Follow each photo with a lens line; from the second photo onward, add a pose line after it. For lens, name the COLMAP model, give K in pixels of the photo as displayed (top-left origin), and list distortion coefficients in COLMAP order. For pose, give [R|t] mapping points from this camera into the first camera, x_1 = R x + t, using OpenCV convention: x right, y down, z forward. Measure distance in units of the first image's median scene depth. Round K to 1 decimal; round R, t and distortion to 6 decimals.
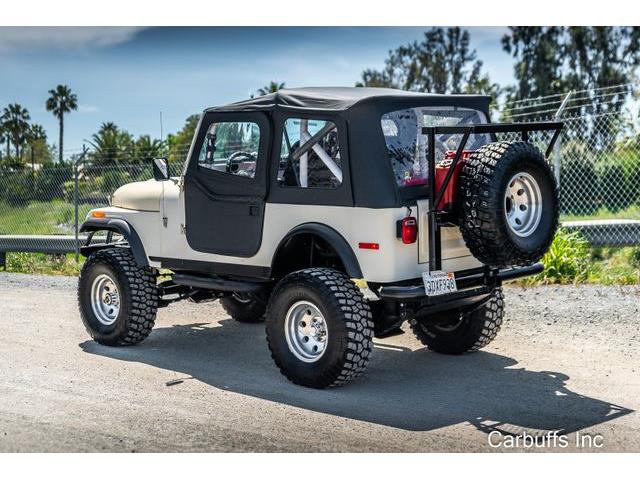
lens RADIAL K [[1223.4, 0, 320.0], [0, 1223.4, 240.0], [0, 0, 1]] dist [-0.034309, 0.044841]
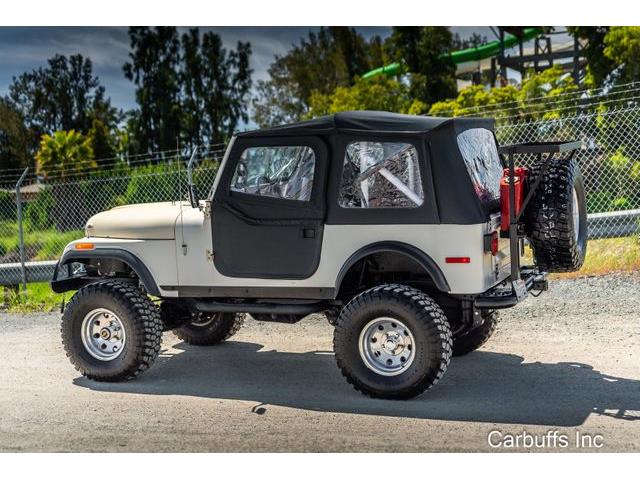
lens RADIAL K [[1128.7, 0, 320.0], [0, 1128.7, 240.0], [0, 0, 1]] dist [-0.002824, -0.012989]
pose [[0.906986, -0.050825, 0.418082, -0.116023], [0.055585, 0.998454, 0.000792, -0.004859], [-0.417476, 0.022521, 0.908409, 0.038343]]
